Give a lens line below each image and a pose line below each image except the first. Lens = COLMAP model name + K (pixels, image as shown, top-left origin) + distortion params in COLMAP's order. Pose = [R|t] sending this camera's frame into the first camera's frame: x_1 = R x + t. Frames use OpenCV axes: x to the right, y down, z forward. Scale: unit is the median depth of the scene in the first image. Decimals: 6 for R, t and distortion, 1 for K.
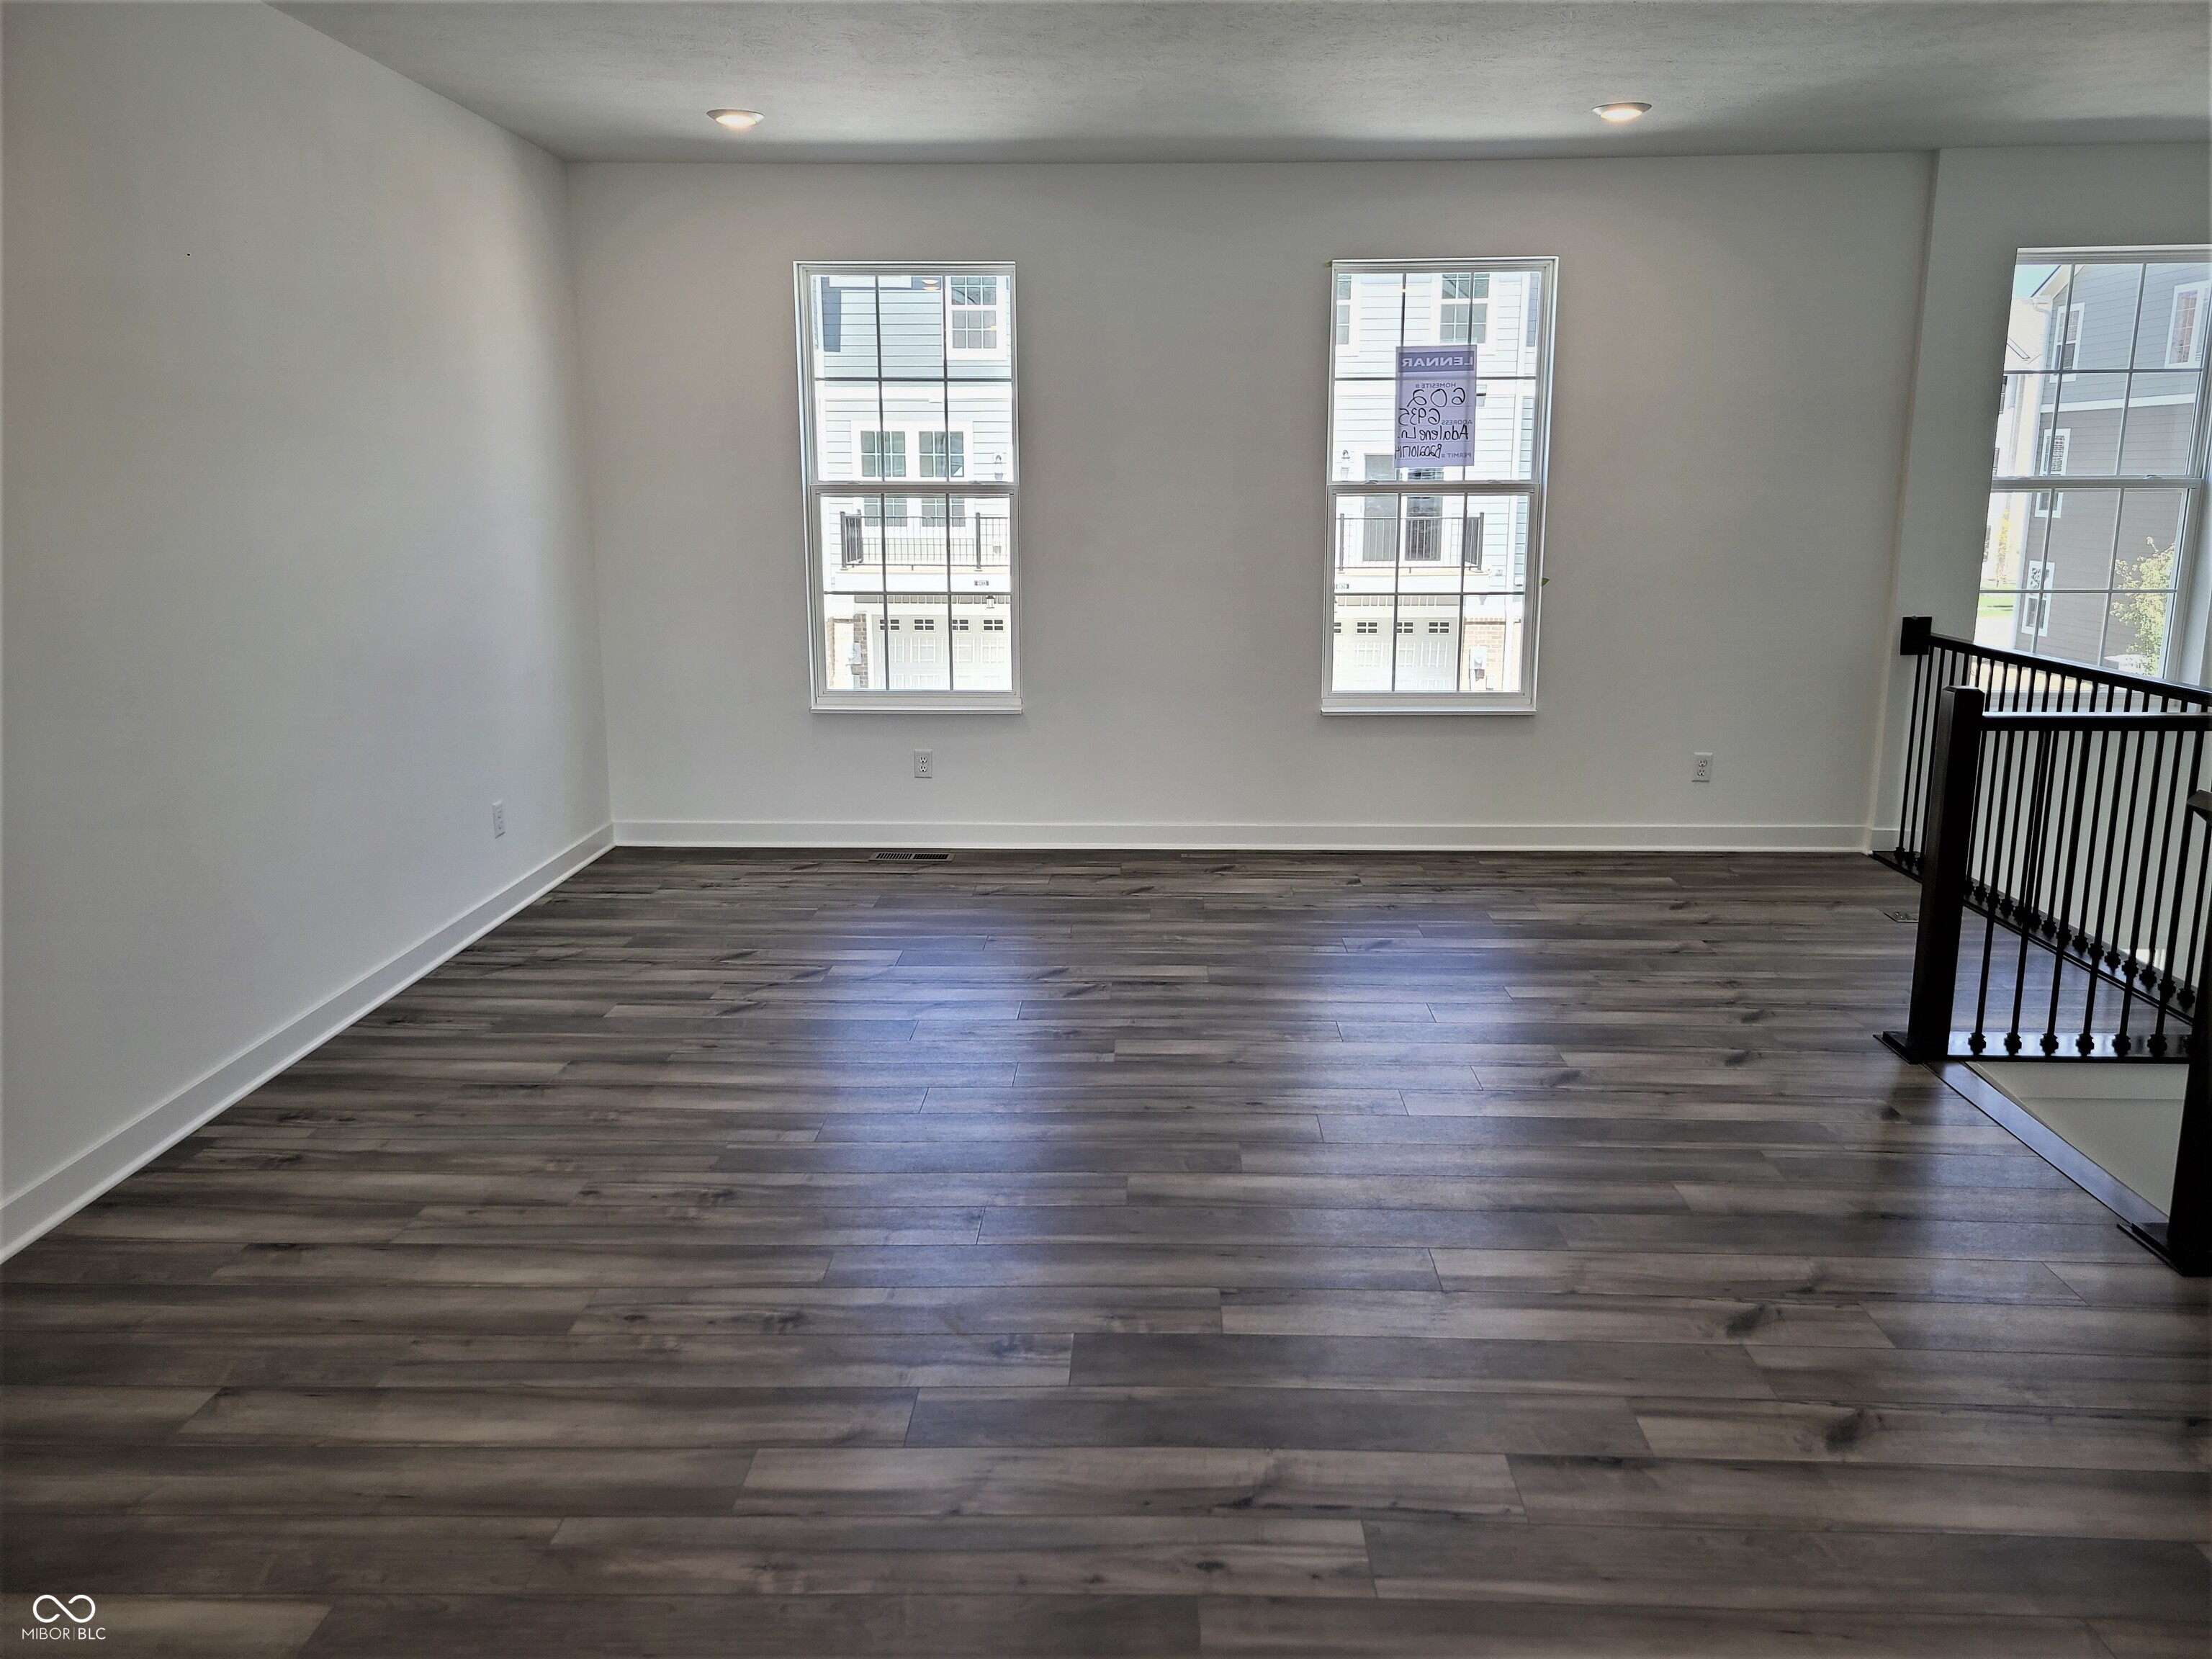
lens RADIAL K [[1664.7, 0, 1091.1], [0, 1664.7, 804.8], [0, 0, 1]] dist [0.051211, -0.027723]
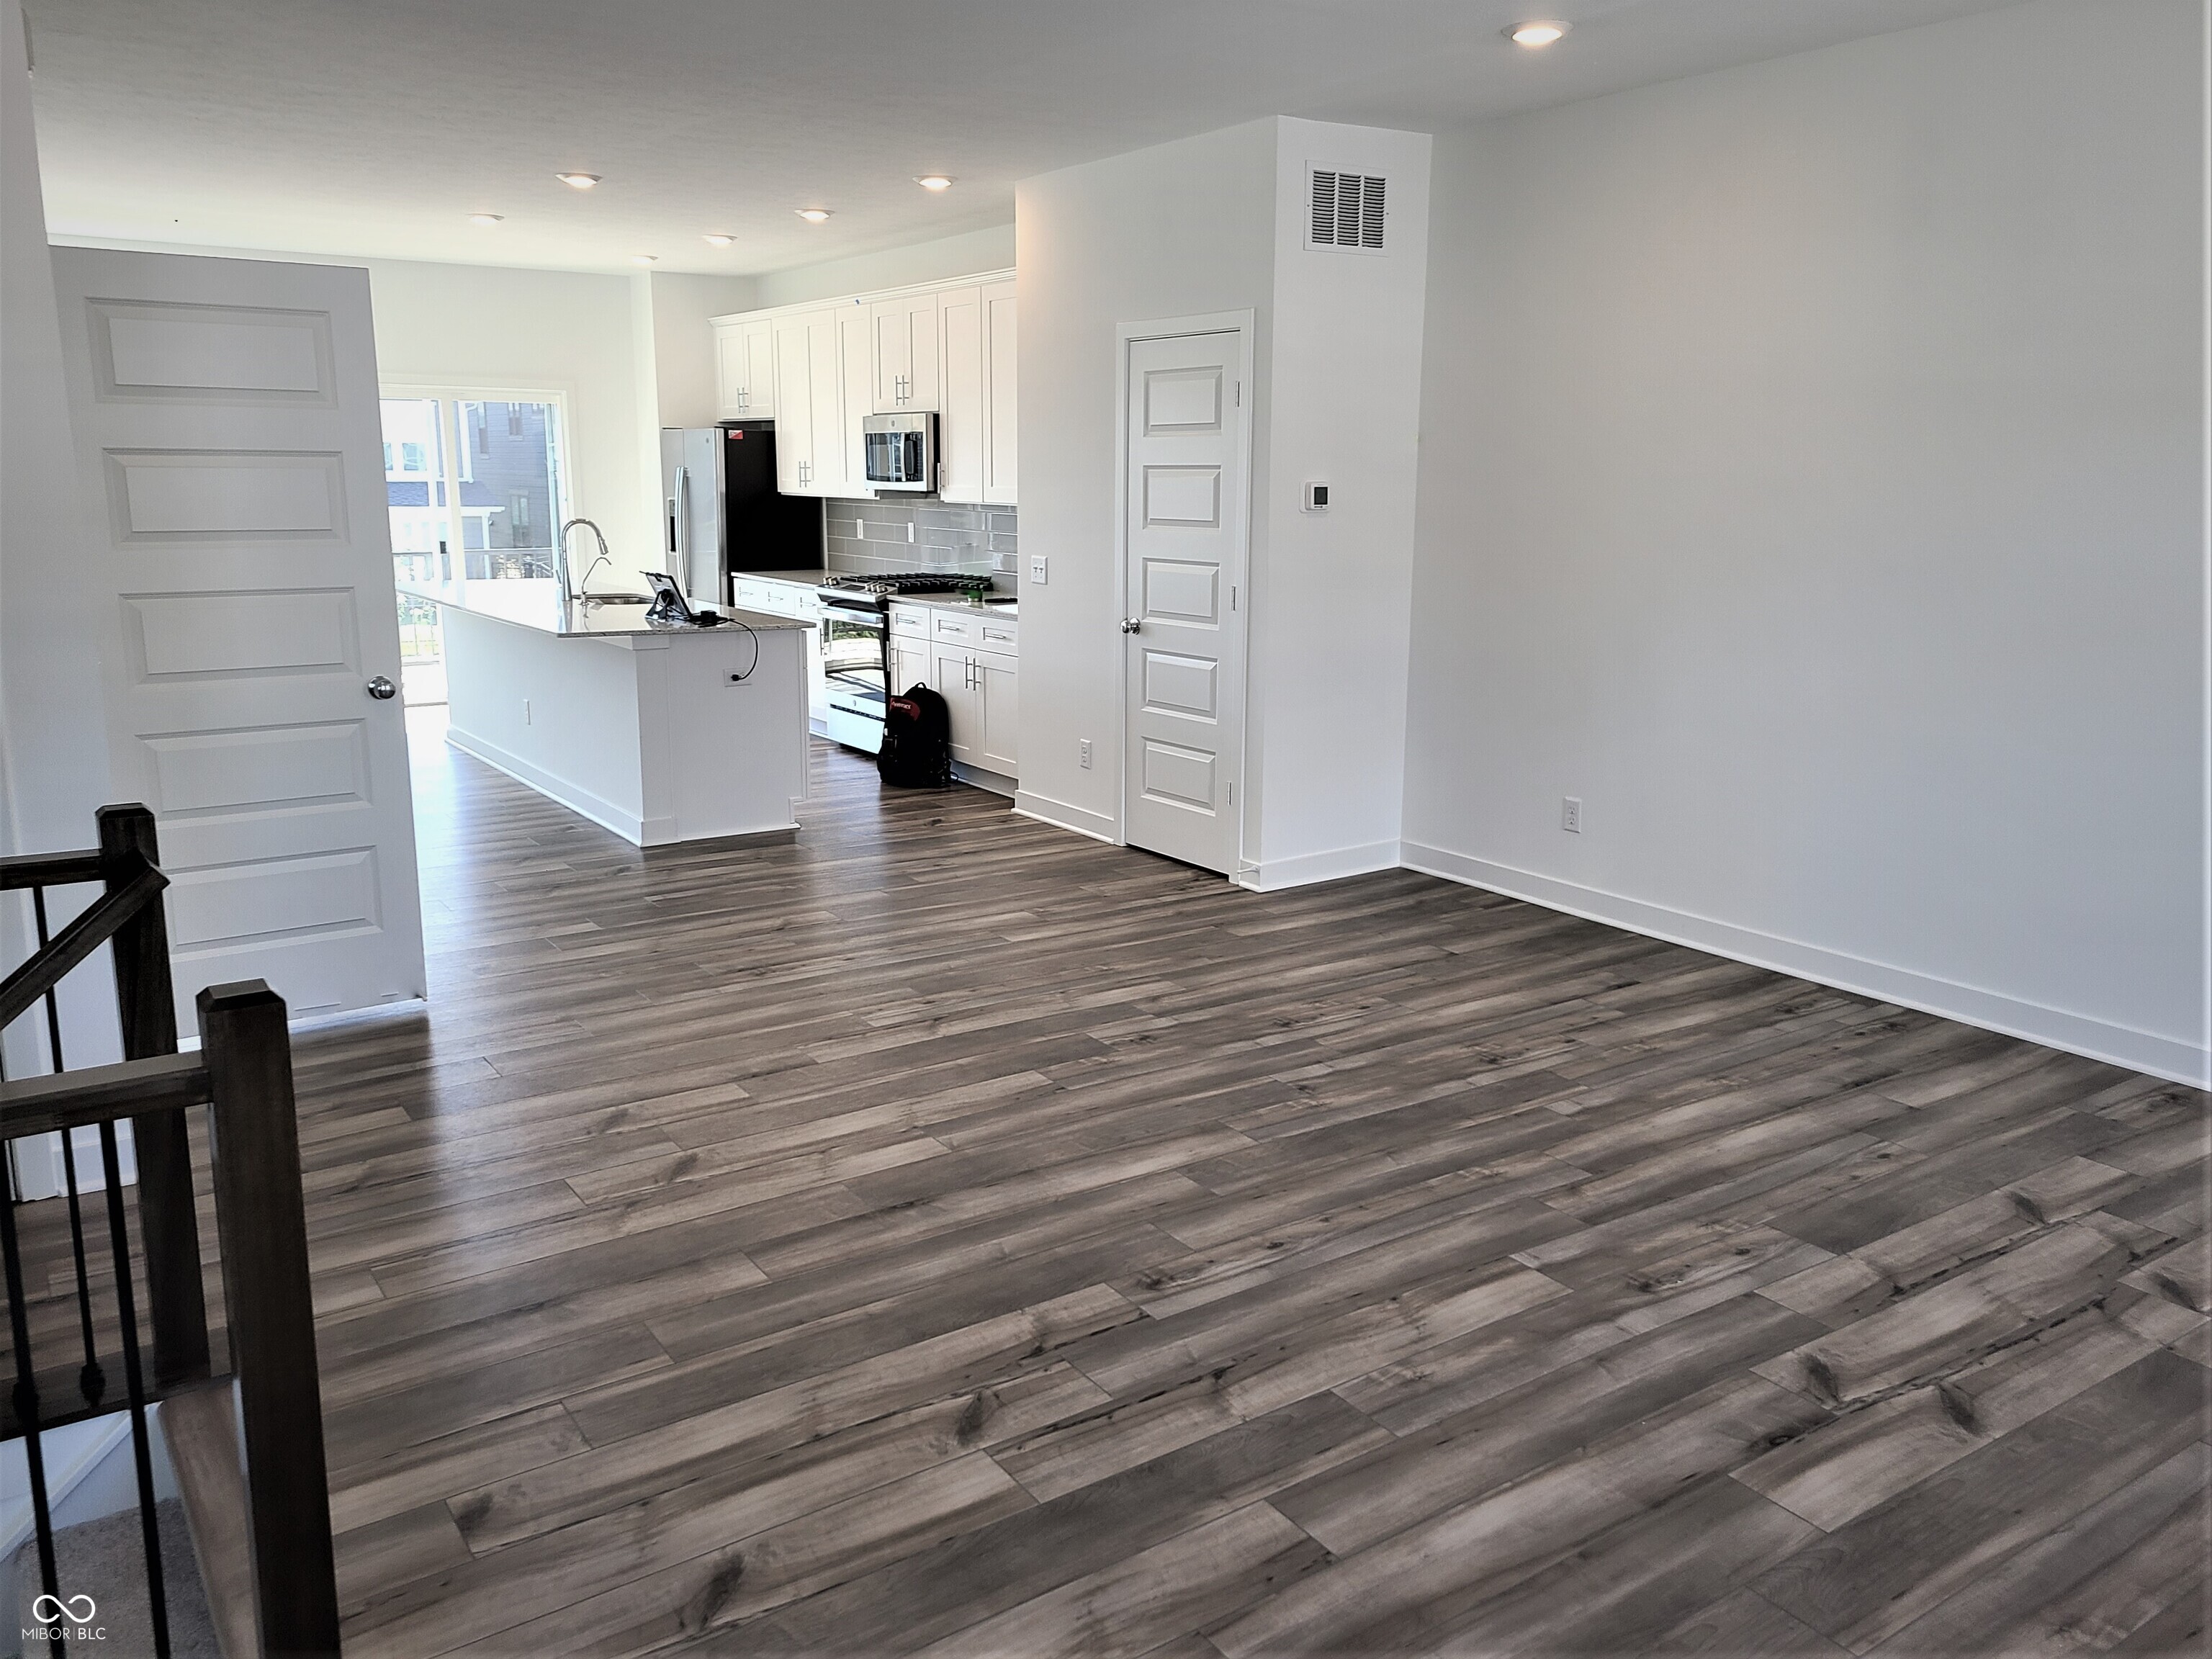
lens RADIAL K [[1664.7, 0, 1100.5], [0, 1664.7, 826.9], [0, 0, 1]] dist [0.051211, -0.027723]
pose [[-0.807562, 0.119612, -0.577526, 0.692480], [-0.123265, 0.923363, 0.363601, -0.329974], [0.576758, 0.364819, -0.730929, 1.675143]]
